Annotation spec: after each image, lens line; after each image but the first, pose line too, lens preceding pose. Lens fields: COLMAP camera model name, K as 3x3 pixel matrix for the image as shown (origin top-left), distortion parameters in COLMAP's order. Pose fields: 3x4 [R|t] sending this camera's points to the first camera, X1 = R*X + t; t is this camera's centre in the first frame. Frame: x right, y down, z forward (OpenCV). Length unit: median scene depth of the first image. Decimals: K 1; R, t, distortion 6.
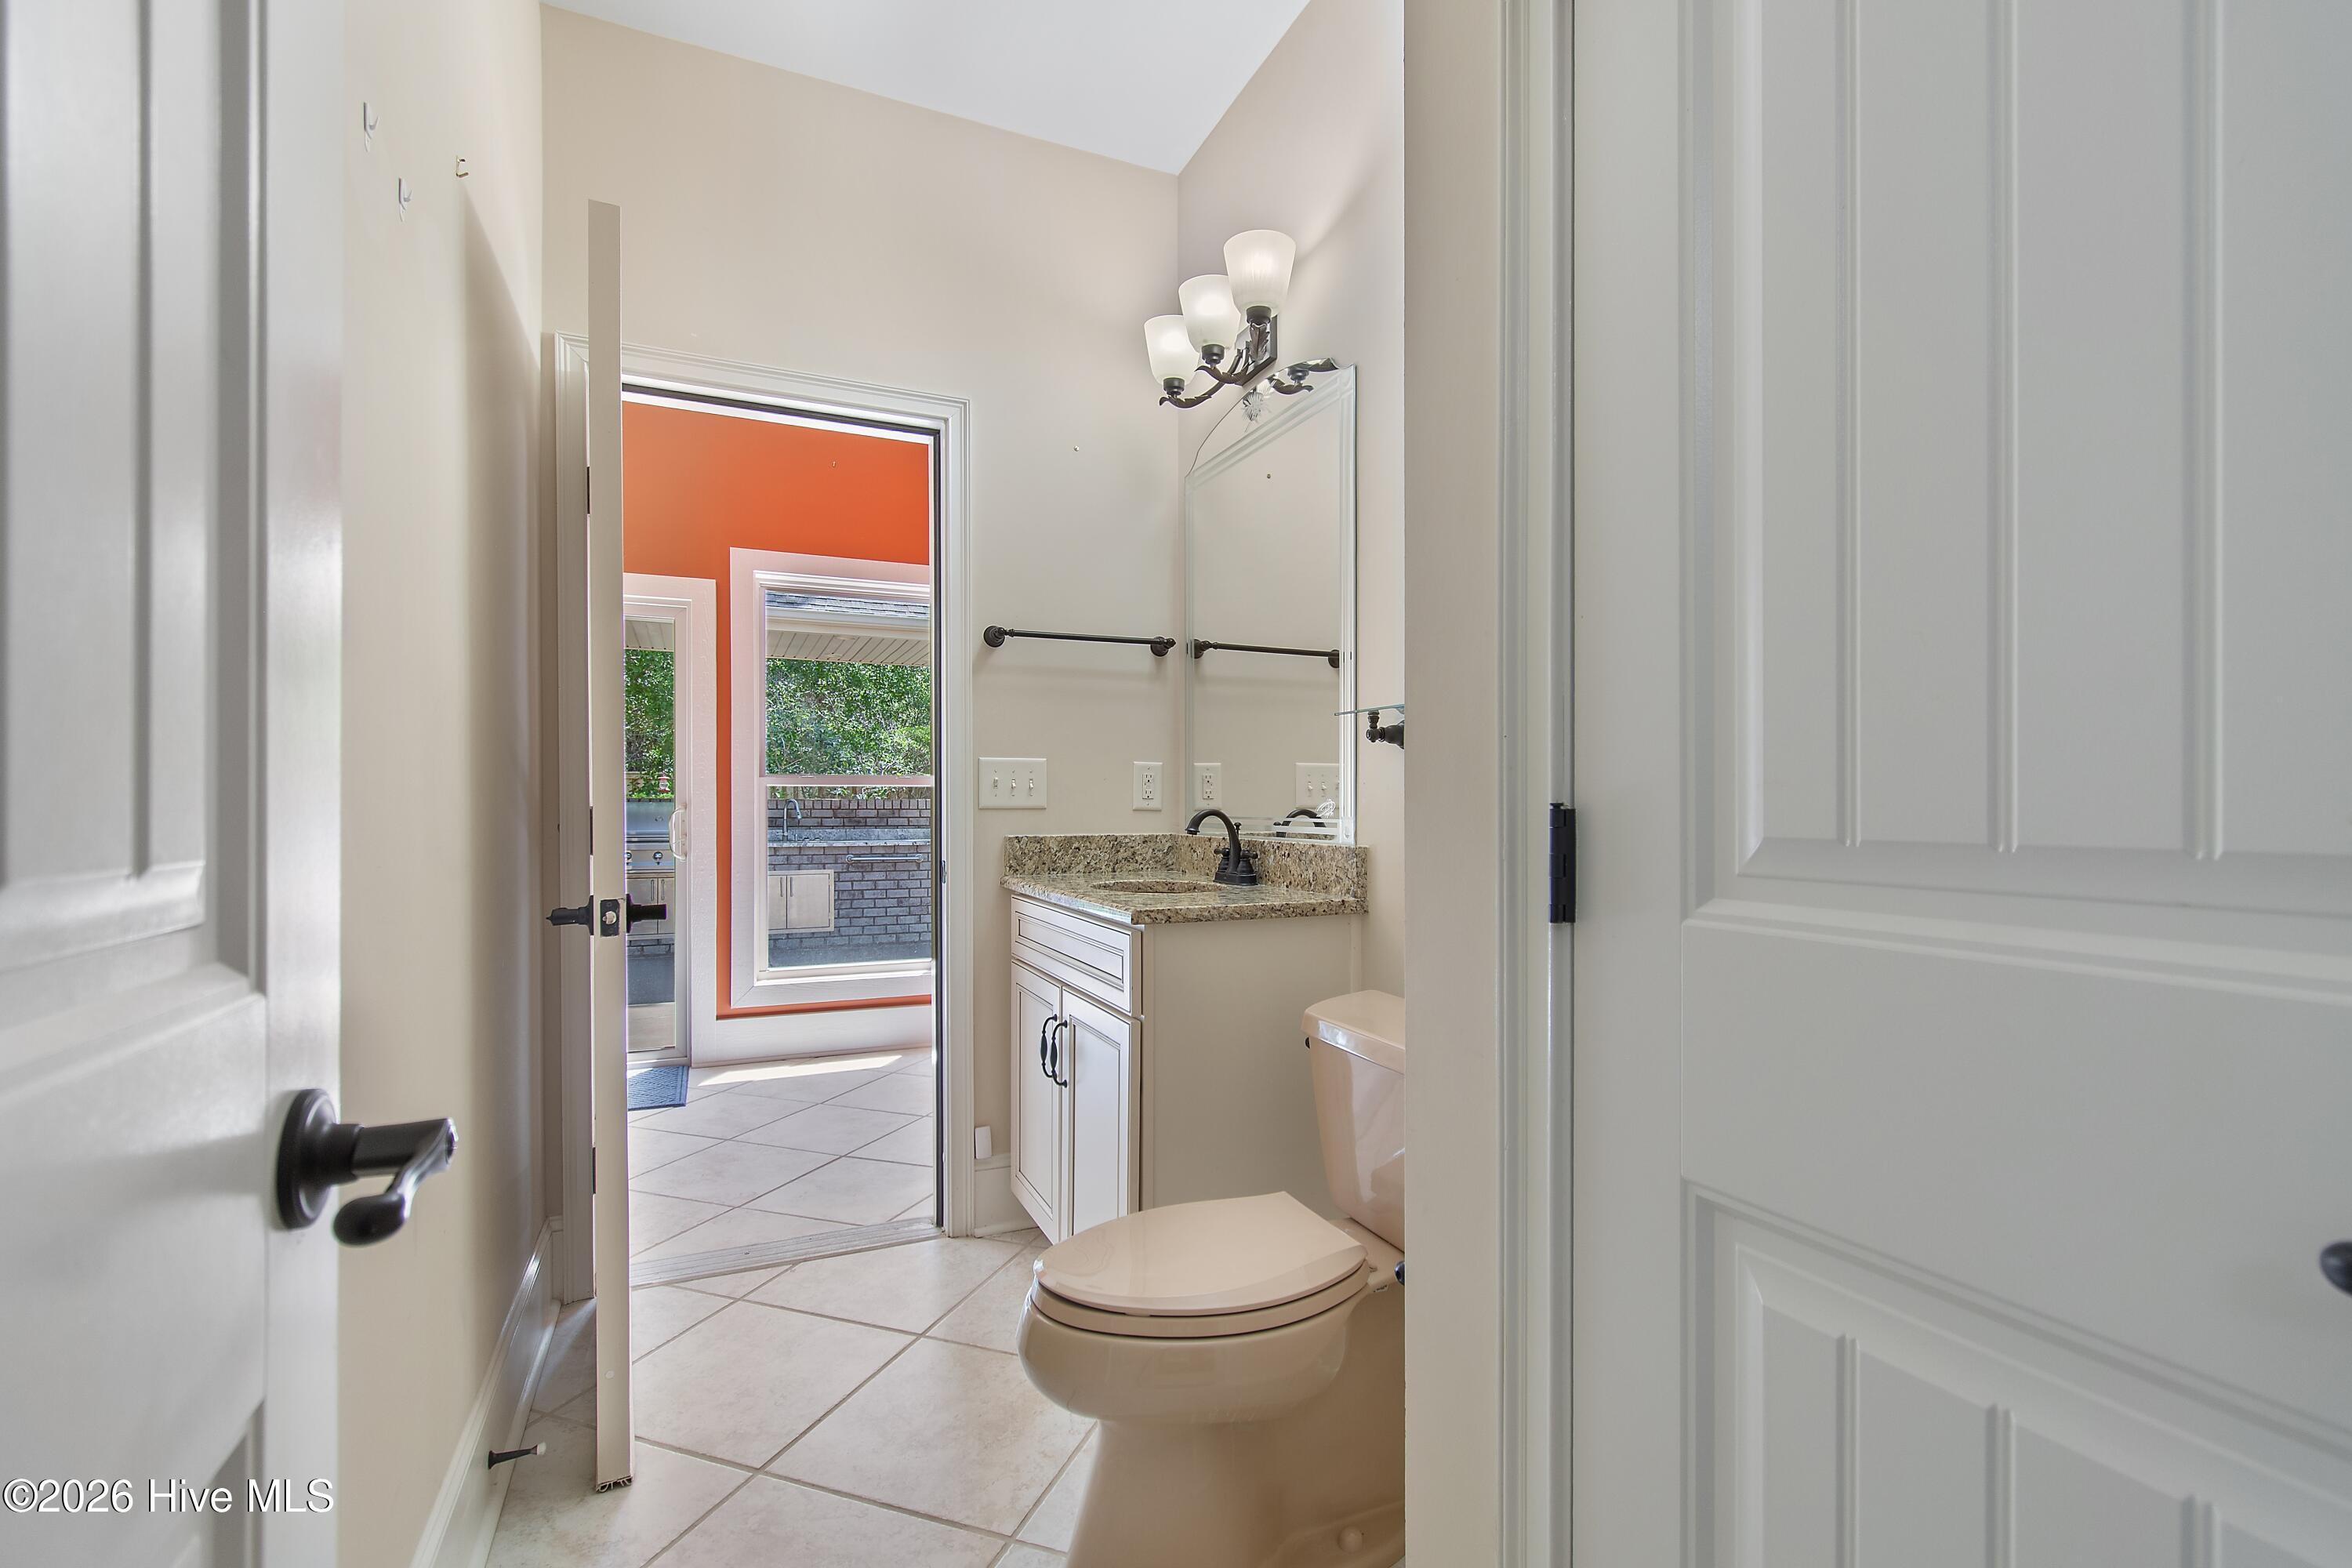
lens RADIAL K [[1053.2, 0, 1180.4], [0, 1053.2, 801.8], [0, 0, 1]] dist [0.002310, -0.001819]
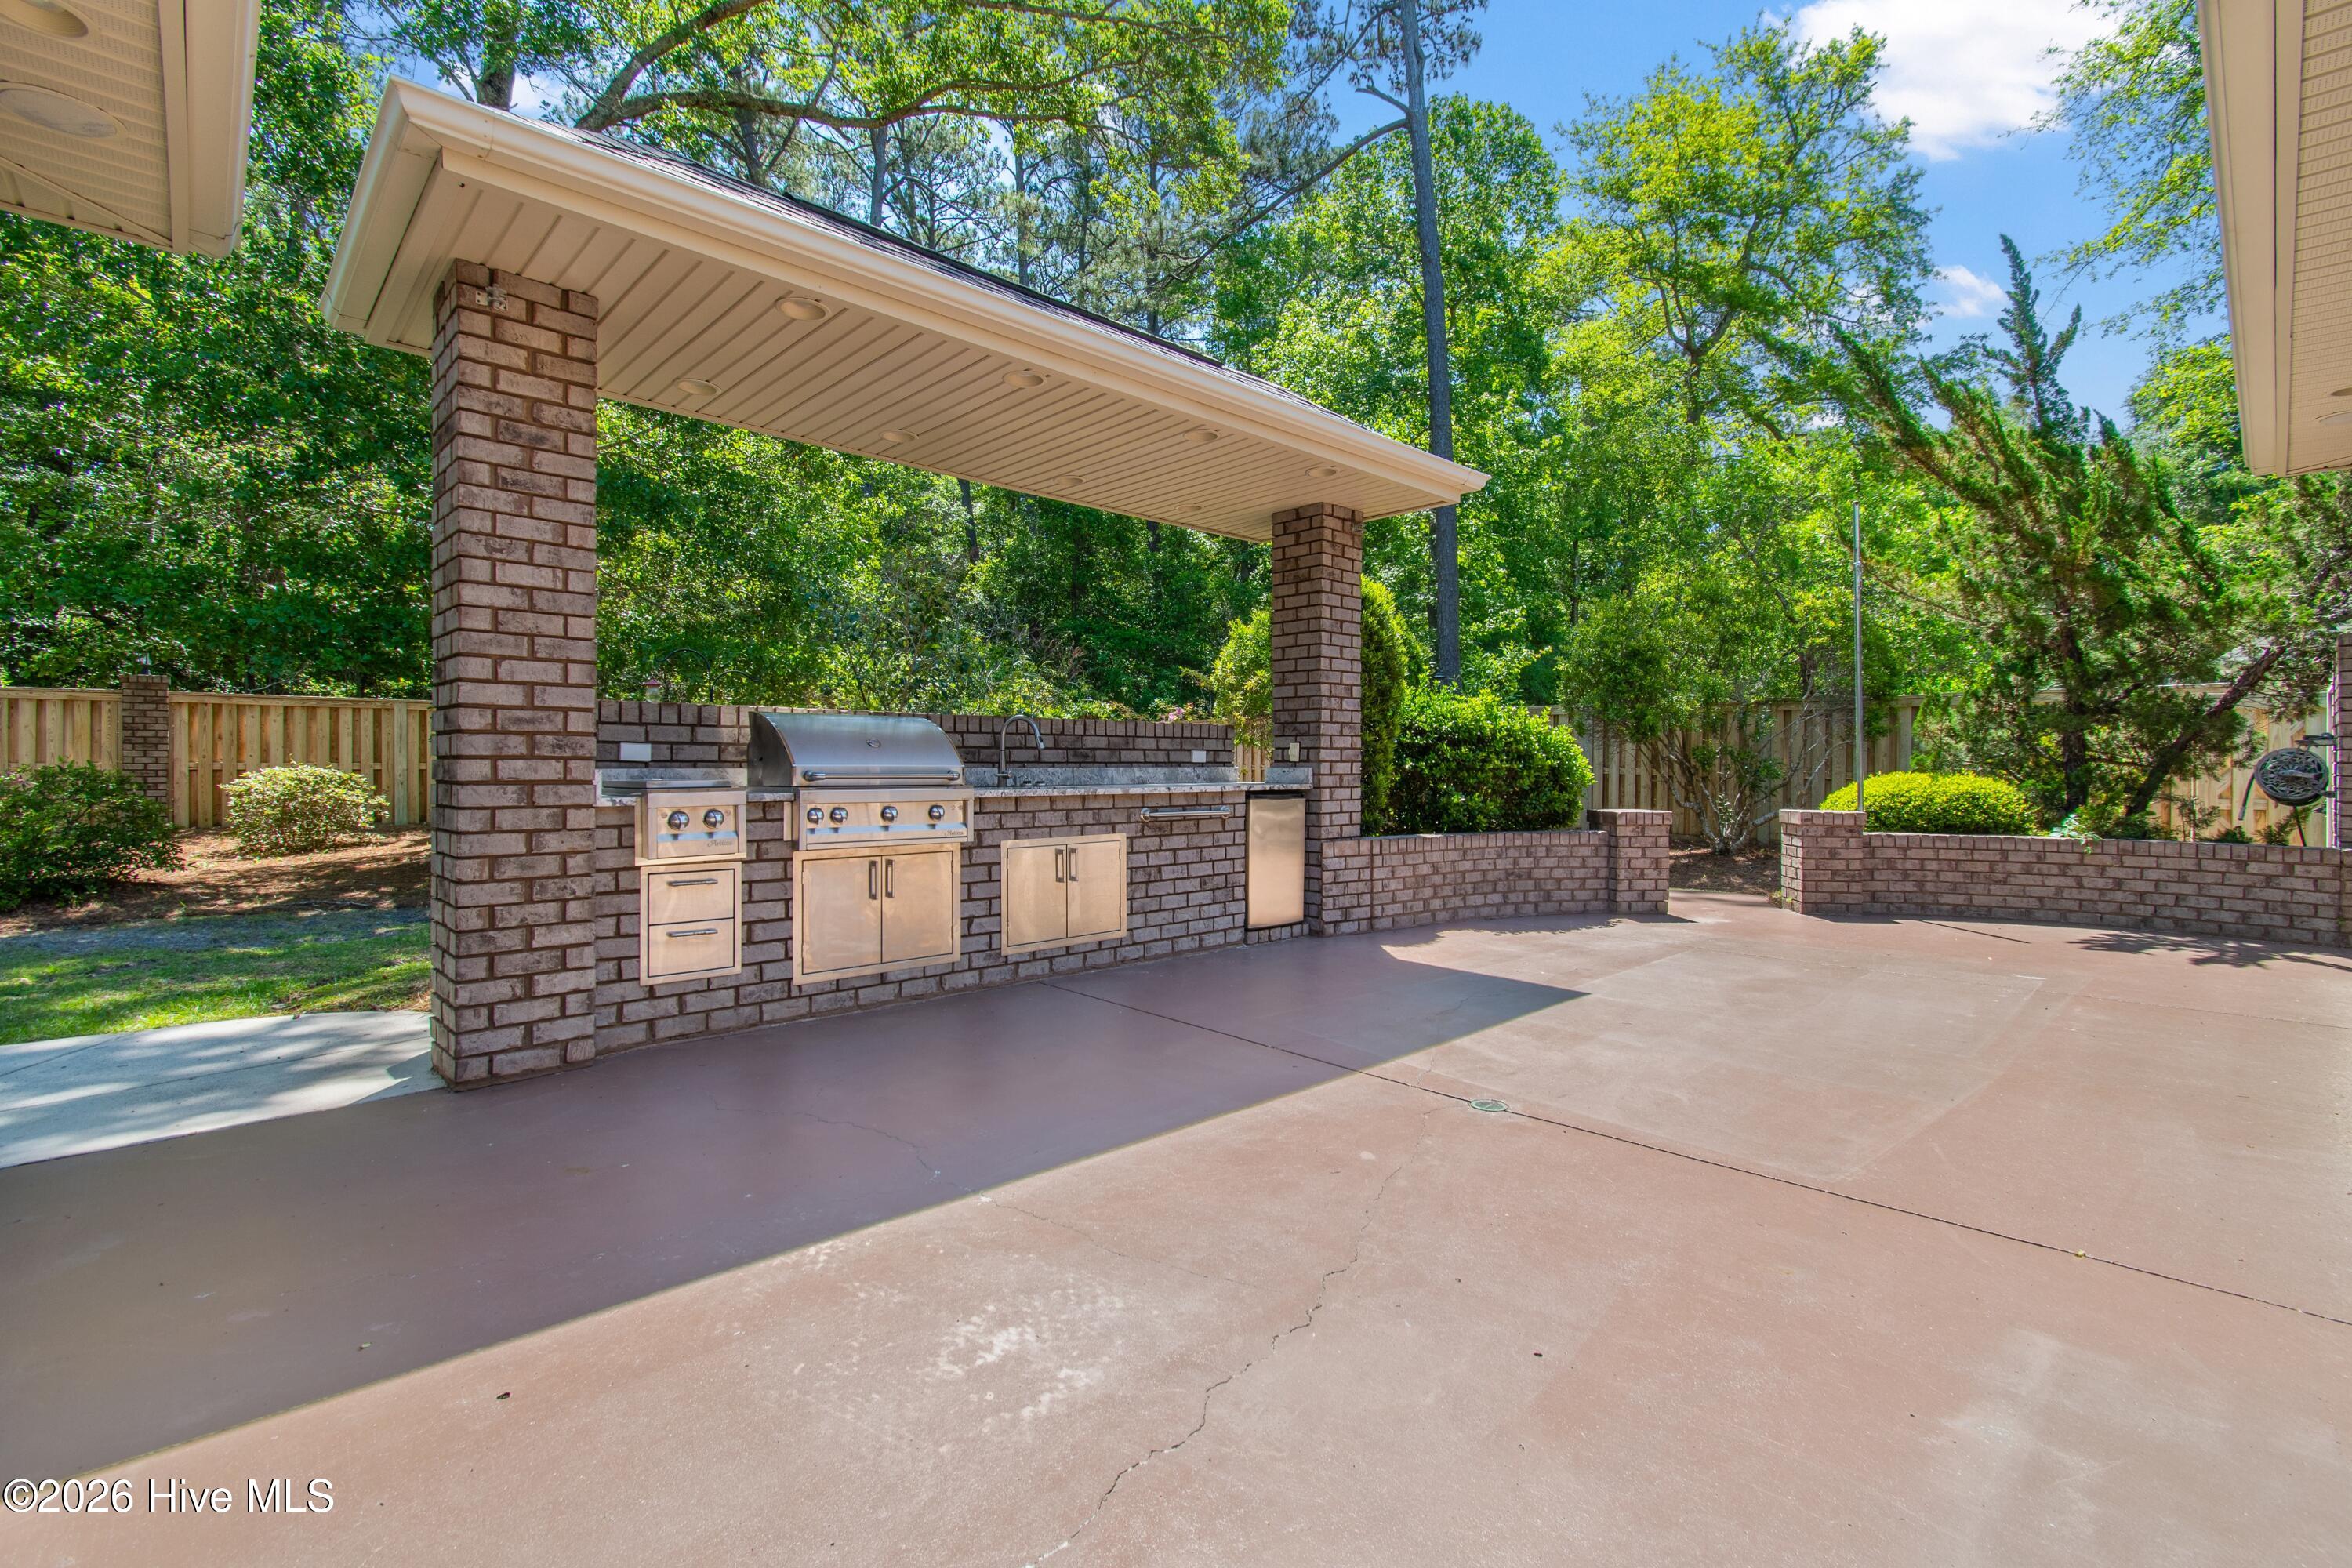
lens RADIAL K [[1053.2, 0, 1199.6], [0, 1053.2, 764.5], [0, 0, 1]] dist [0.002310, -0.001819]
pose [[0.938894, 0.002020, 0.344201, -0.488003], [-0.004722, 0.999964, 0.007013, 0.020857], [-0.344175, -0.008210, 0.938870, 0.420971]]
